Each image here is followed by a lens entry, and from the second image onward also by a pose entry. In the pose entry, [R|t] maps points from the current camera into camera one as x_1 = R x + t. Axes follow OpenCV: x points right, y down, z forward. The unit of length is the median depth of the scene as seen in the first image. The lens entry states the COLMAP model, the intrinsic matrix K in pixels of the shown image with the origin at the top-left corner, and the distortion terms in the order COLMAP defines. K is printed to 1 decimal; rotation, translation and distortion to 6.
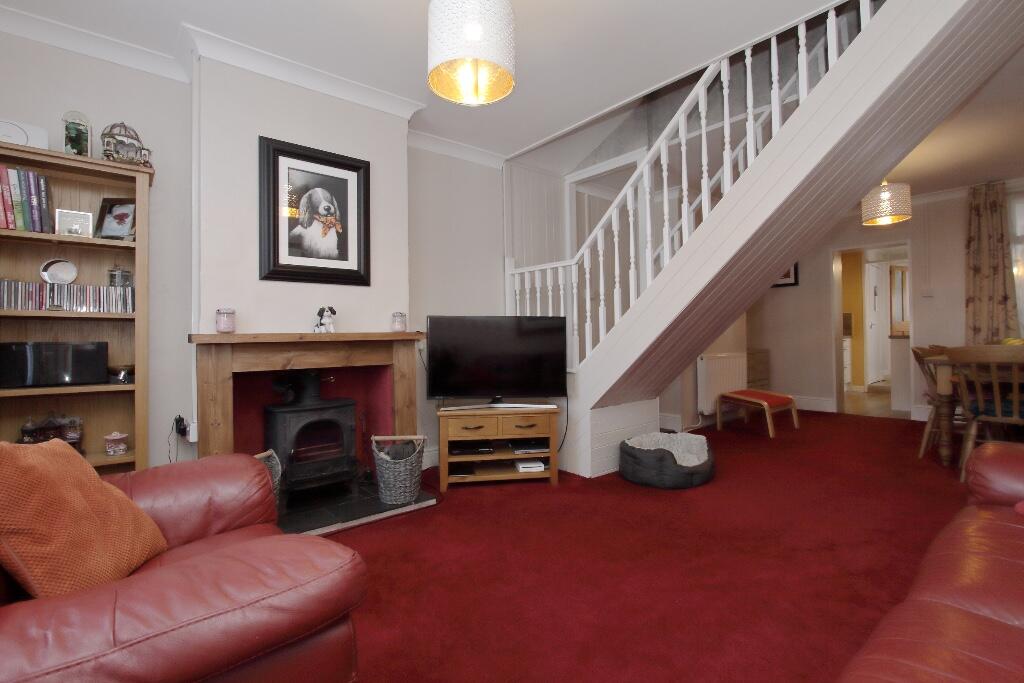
lens RADIAL K [[495.2, 0, 530.0], [0, 495.2, 330.1], [0, 0, 1]] dist [-0.001170, 0.001583]
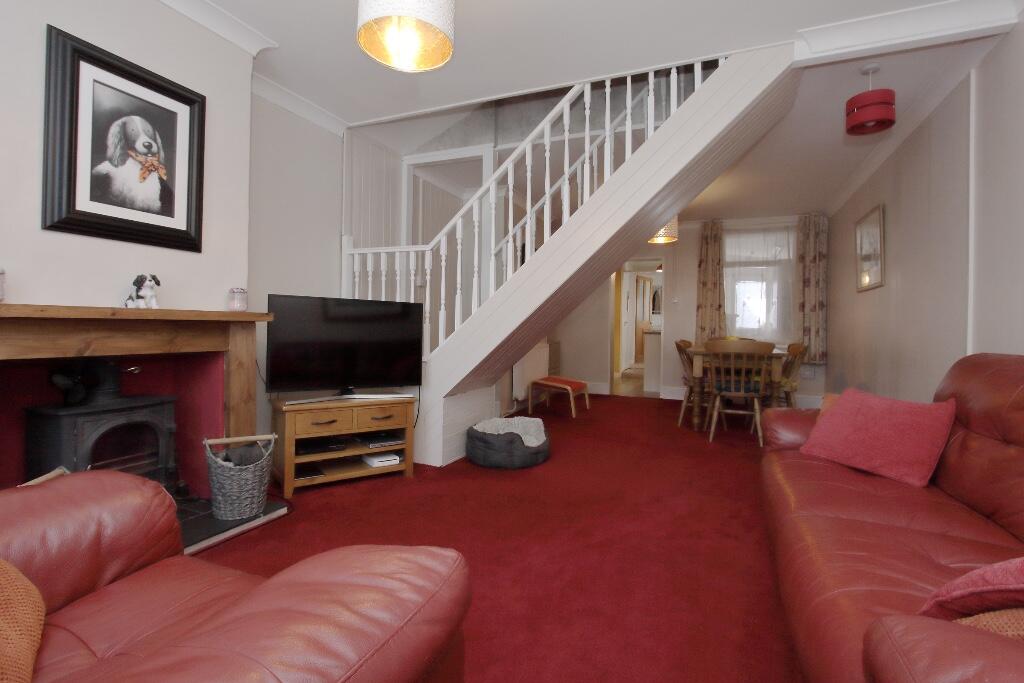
lens RADIAL K [[495.2, 0, 539.4], [0, 495.2, 326.8], [0, 0, 1]] dist [-0.001170, 0.001583]
pose [[0.885440, 0.029889, 0.463792, -0.175484], [-0.035580, 0.999361, 0.003522, 0.007272], [-0.463390, -0.019620, 0.885937, 0.031661]]
